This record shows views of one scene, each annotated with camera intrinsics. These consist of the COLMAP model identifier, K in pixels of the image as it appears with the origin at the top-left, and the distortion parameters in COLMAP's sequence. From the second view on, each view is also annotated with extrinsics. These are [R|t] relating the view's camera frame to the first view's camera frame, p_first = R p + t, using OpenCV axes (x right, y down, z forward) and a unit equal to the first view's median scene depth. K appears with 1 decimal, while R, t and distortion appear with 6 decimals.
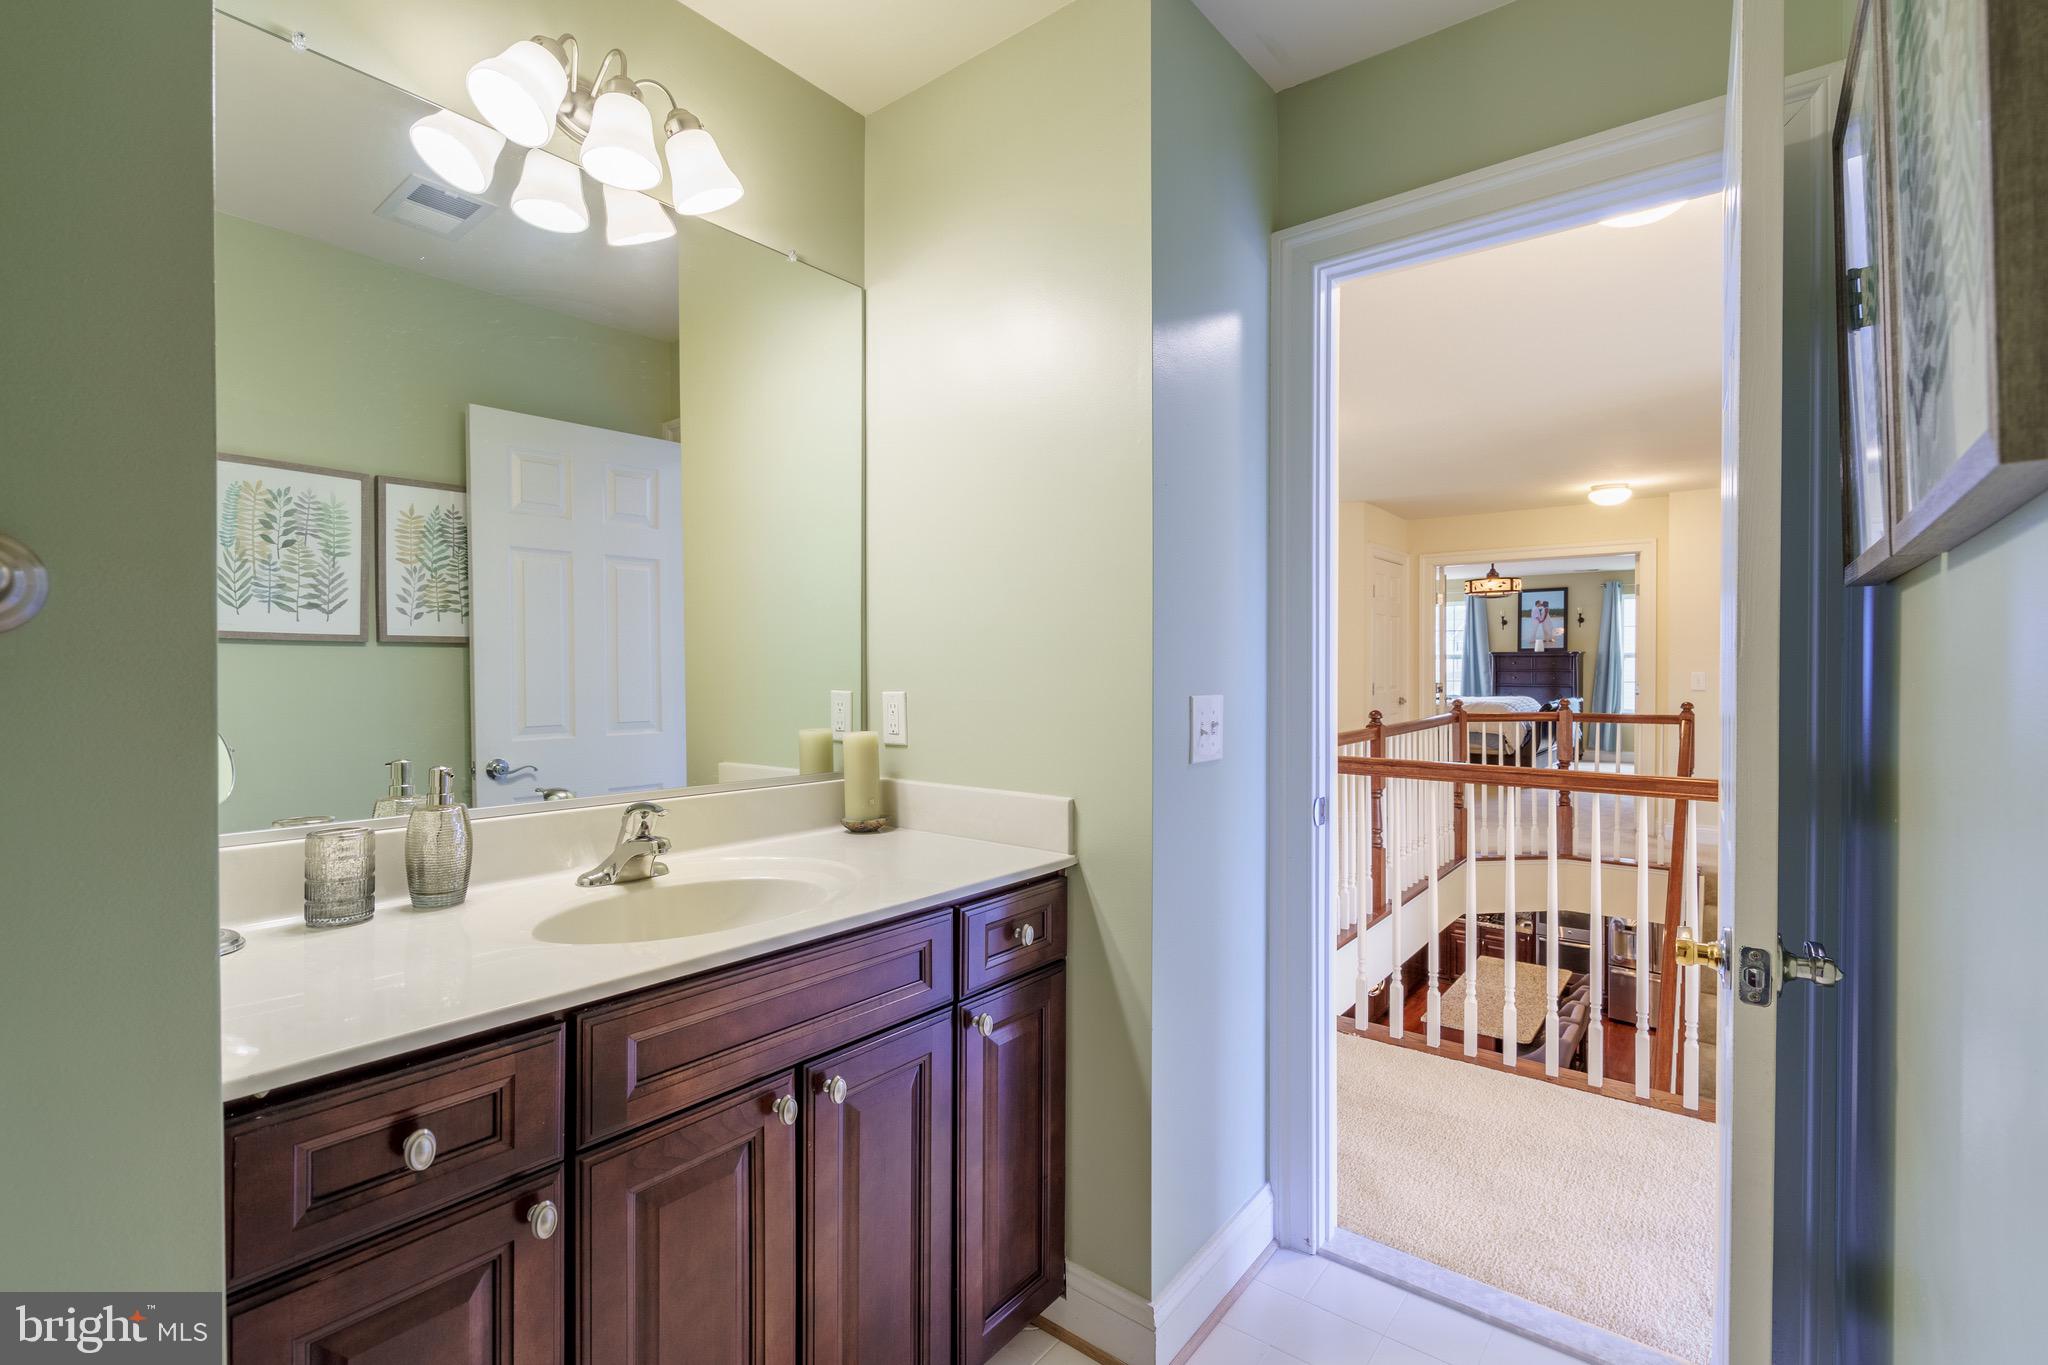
lens RADIAL K [[904.2, 0, 1020.8], [0, 904.2, 669.9], [0, 0, 1]] dist [0.000223, -0.000092]
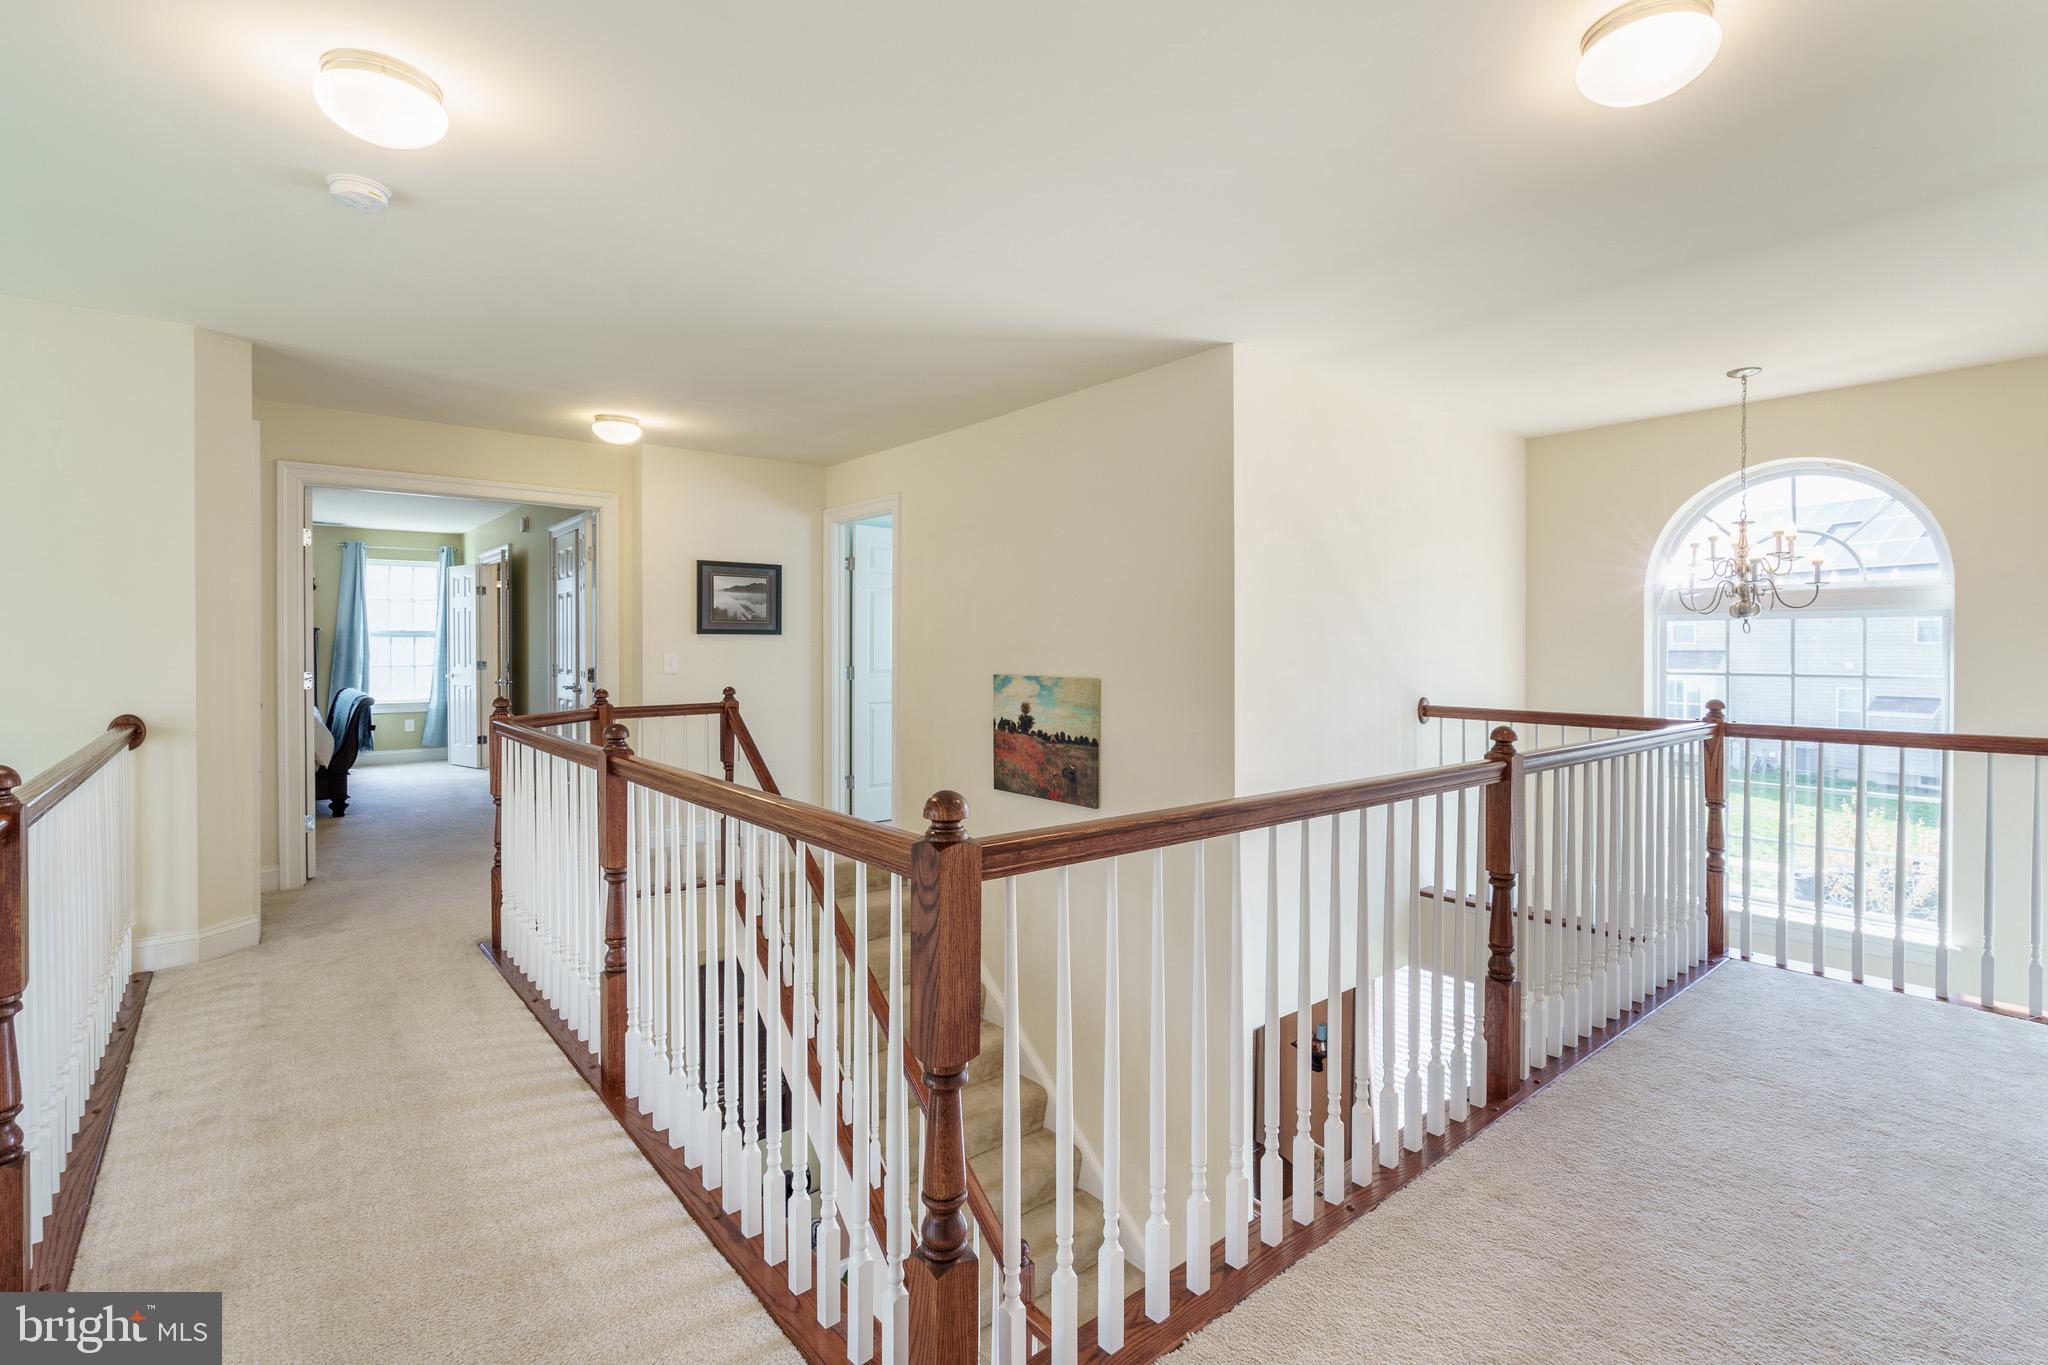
lens RADIAL K [[944.8, 0, 1035.1], [0, 944.8, 649.7], [0, 0, 1]] dist [0.000374, 0.000238]
pose [[0.201376, -0.010806, 0.979454, -0.045386], [0.010127, 0.999909, 0.008950, -0.002653], [-0.979462, 0.008117, 0.201467, 0.233359]]
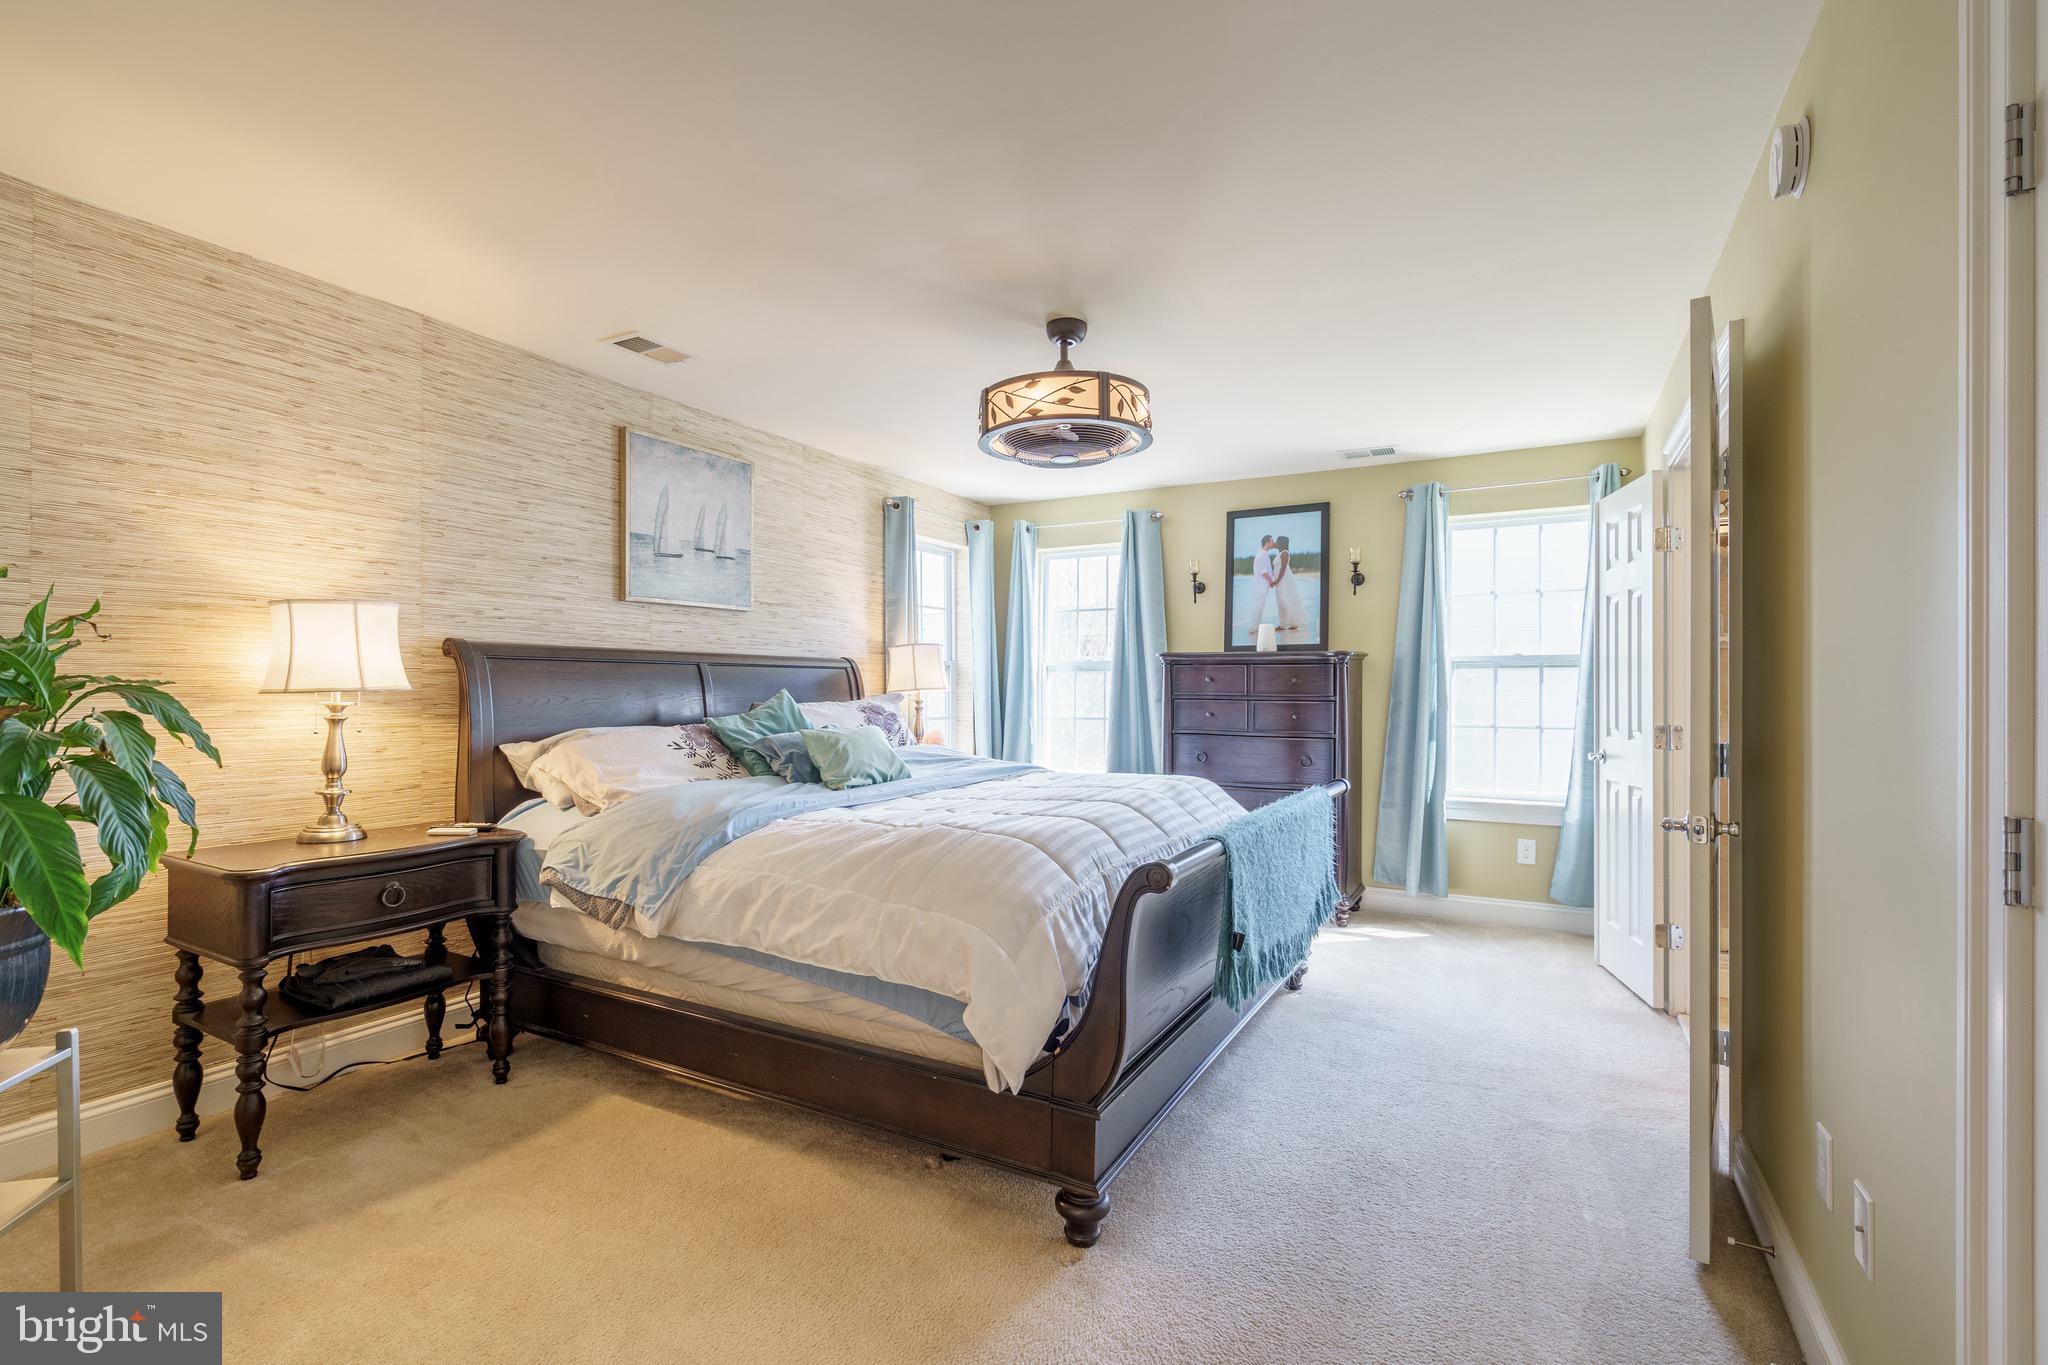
lens RADIAL K [[904.8, 0, 1024.0], [0, 904.8, 682.5], [0, 0, 1]] dist [0.037371, 0.000091]
pose [[0.985726, 0.003597, 0.168318, 0.388533], [-0.001588, 0.999926, -0.012069, -0.000635], [-0.168349, 0.011629, 0.985659, 0.598193]]
